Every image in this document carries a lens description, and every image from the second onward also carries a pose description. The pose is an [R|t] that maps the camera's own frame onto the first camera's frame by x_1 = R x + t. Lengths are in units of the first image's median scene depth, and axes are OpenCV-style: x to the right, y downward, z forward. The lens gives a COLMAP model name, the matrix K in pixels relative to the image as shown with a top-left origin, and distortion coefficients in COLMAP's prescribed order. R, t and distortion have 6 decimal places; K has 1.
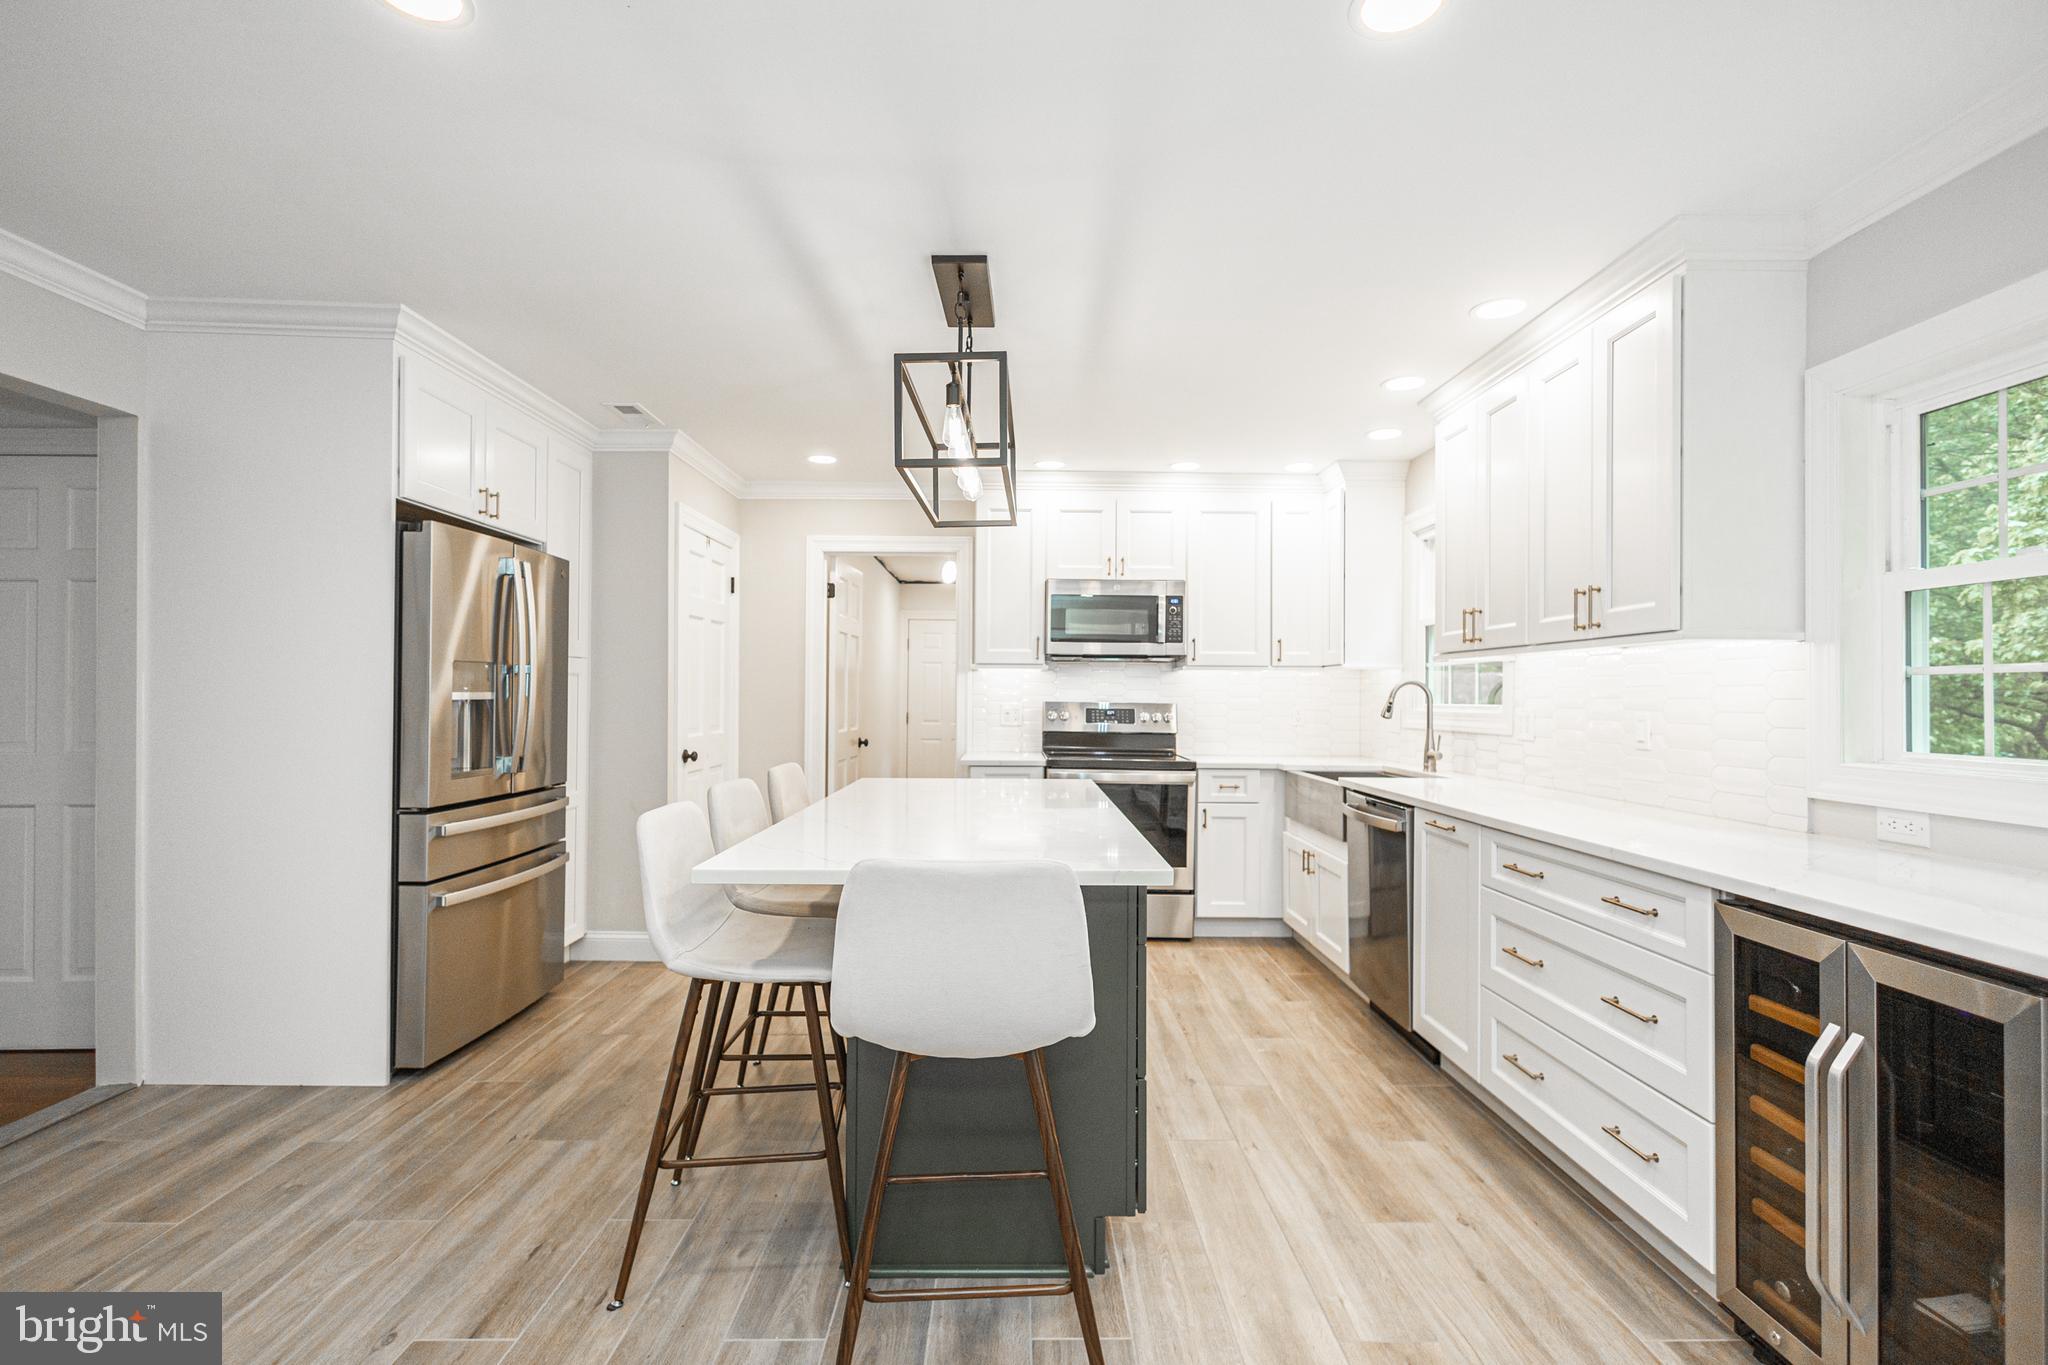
lens RADIAL K [[943.4, 0, 1022.0], [0, 943.4, 685.3], [0, 0, 1]] dist [0.001114, 0.000077]
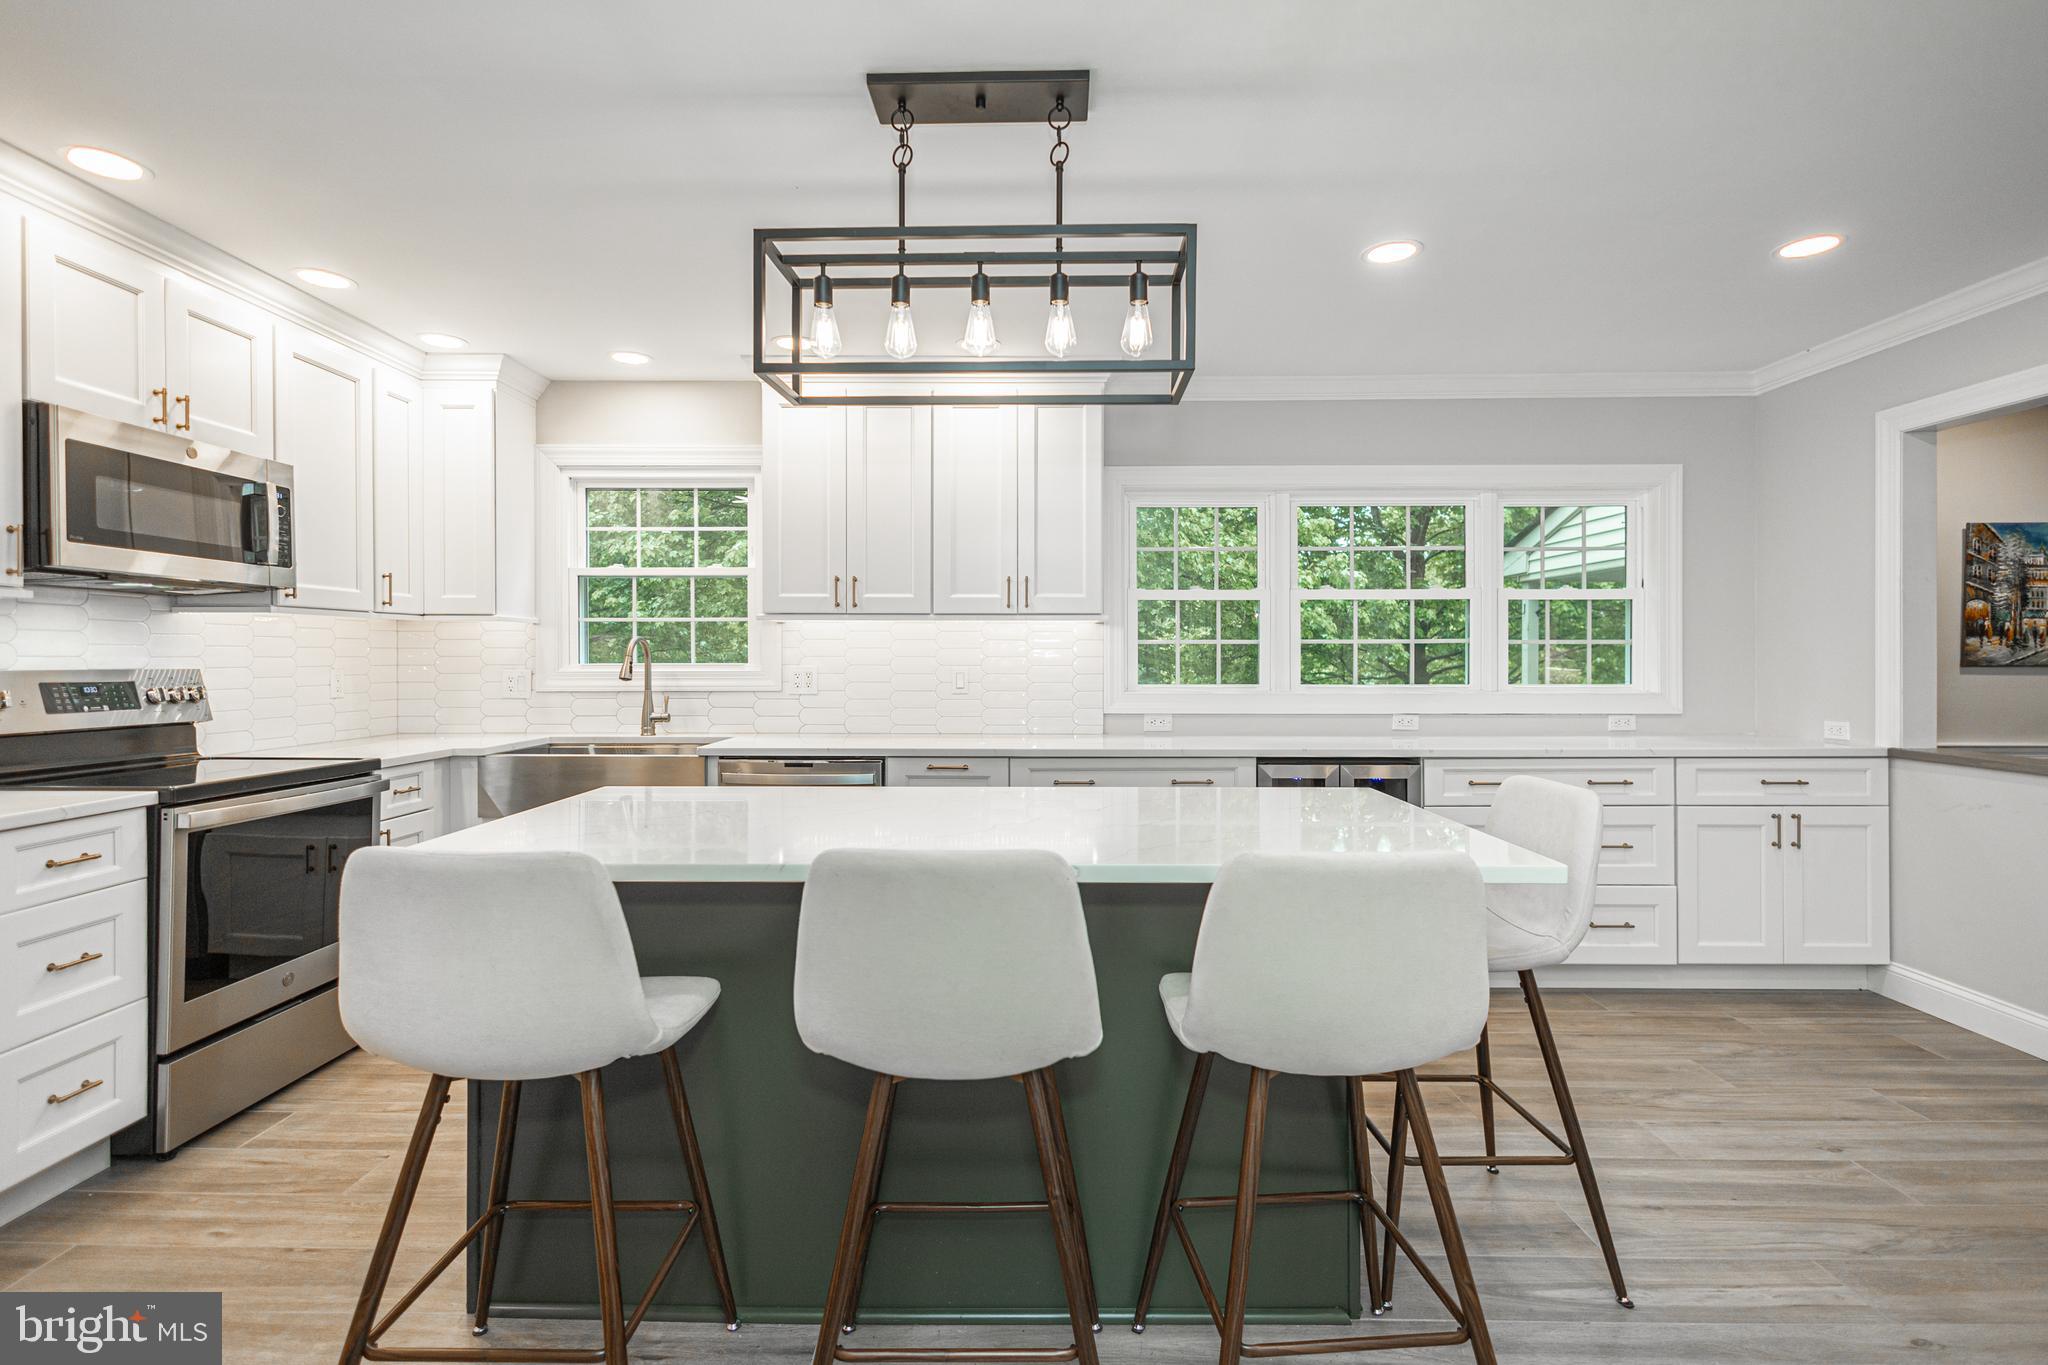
lens RADIAL K [[949.2, 0, 1022.9], [0, 949.2, 661.6], [0, 0, 1]] dist [0.002459, 0.000314]
pose [[0.020083, -0.012033, 0.999726, -0.653546], [-0.012651, 0.999844, 0.012289, 0.002096], [-0.999718, -0.012894, 0.019928, 0.794743]]
